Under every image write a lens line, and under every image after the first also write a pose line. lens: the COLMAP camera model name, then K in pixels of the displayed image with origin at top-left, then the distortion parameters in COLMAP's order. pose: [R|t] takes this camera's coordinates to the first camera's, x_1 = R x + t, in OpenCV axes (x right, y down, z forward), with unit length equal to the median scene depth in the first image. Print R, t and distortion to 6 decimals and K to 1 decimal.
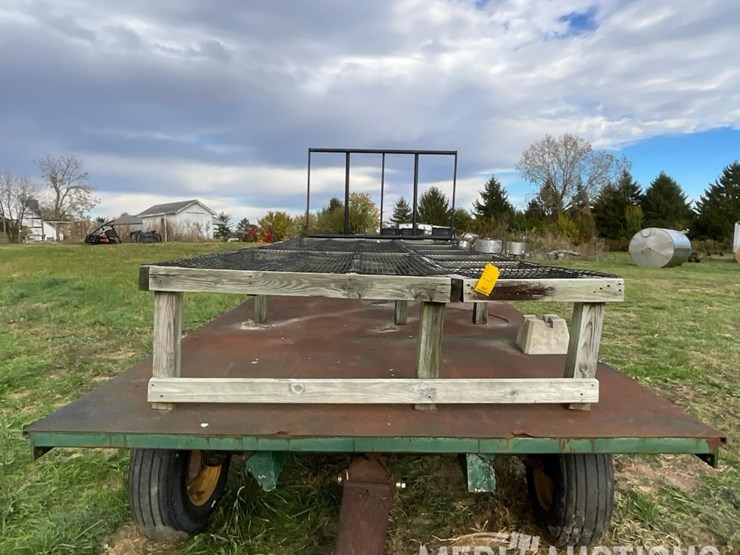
lens RADIAL K [[479.7, 0, 369.6], [0, 479.7, 280.1], [0, 0, 1]] dist [-0.004430, -0.000374]
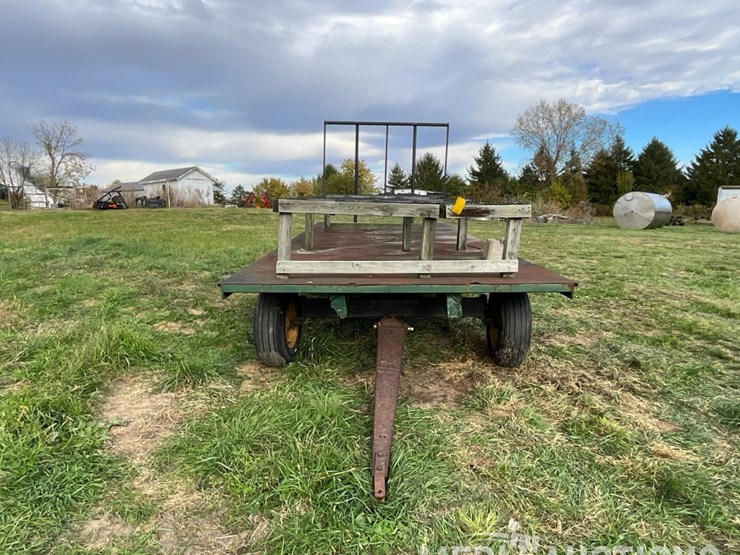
lens RADIAL K [[486.5, 0, 368.8], [0, 486.5, 278.1], [0, 0, 1]] dist [-0.002894, -0.002662]
pose [[0.999919, -0.005512, 0.011461, -0.017902], [0.004811, 0.998169, 0.060294, 0.023015], [-0.011772, -0.060234, 0.998115, -0.126087]]
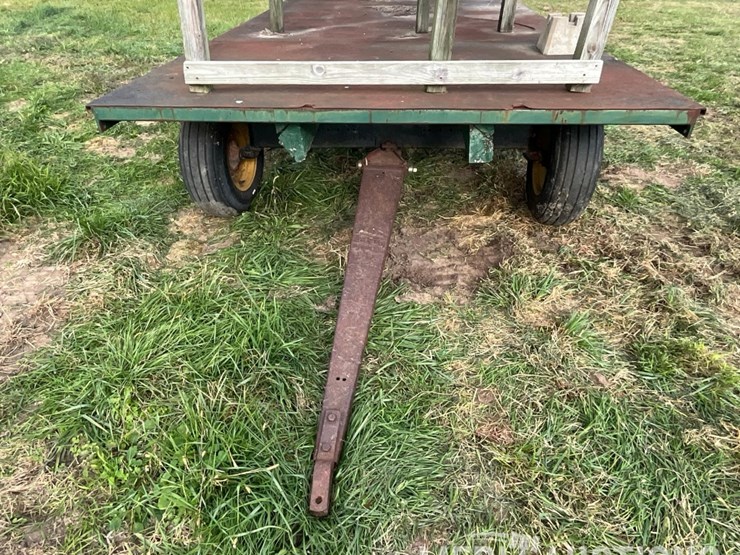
lens RADIAL K [[481.4, 0, 370.0], [0, 481.4, 277.5], [0, 0, 1]] dist [-0.012250, 0.007454]
pose [[0.998956, 0.014385, -0.043362, 0.002694], [0.008044, 0.878916, 0.476908, 0.017294], [0.044972, -0.476759, 0.877883, -0.024535]]
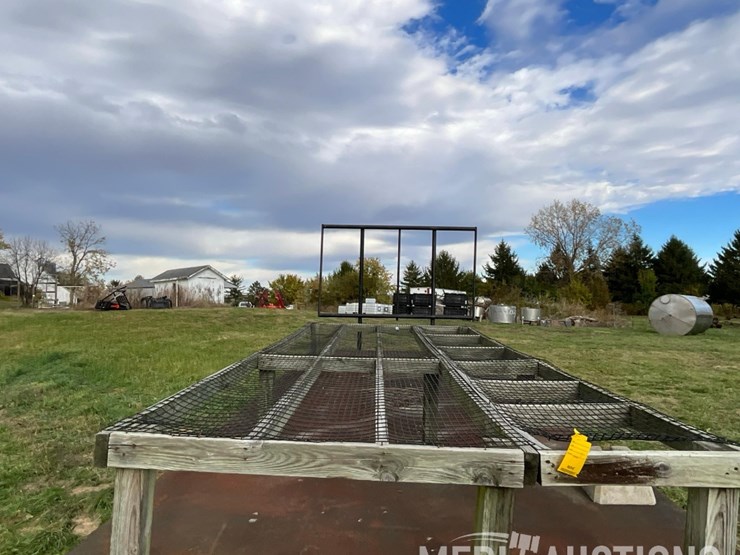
lens RADIAL K [[477.8, 0, 369.6], [0, 477.8, 281.0], [0, 0, 1]] dist [-0.001186, -0.002989]
pose [[0.999787, -0.000197, -0.020621, -0.006405], [-0.002369, 0.992239, -0.124320, -0.023453], [0.020486, 0.124343, 0.992028, 0.035032]]
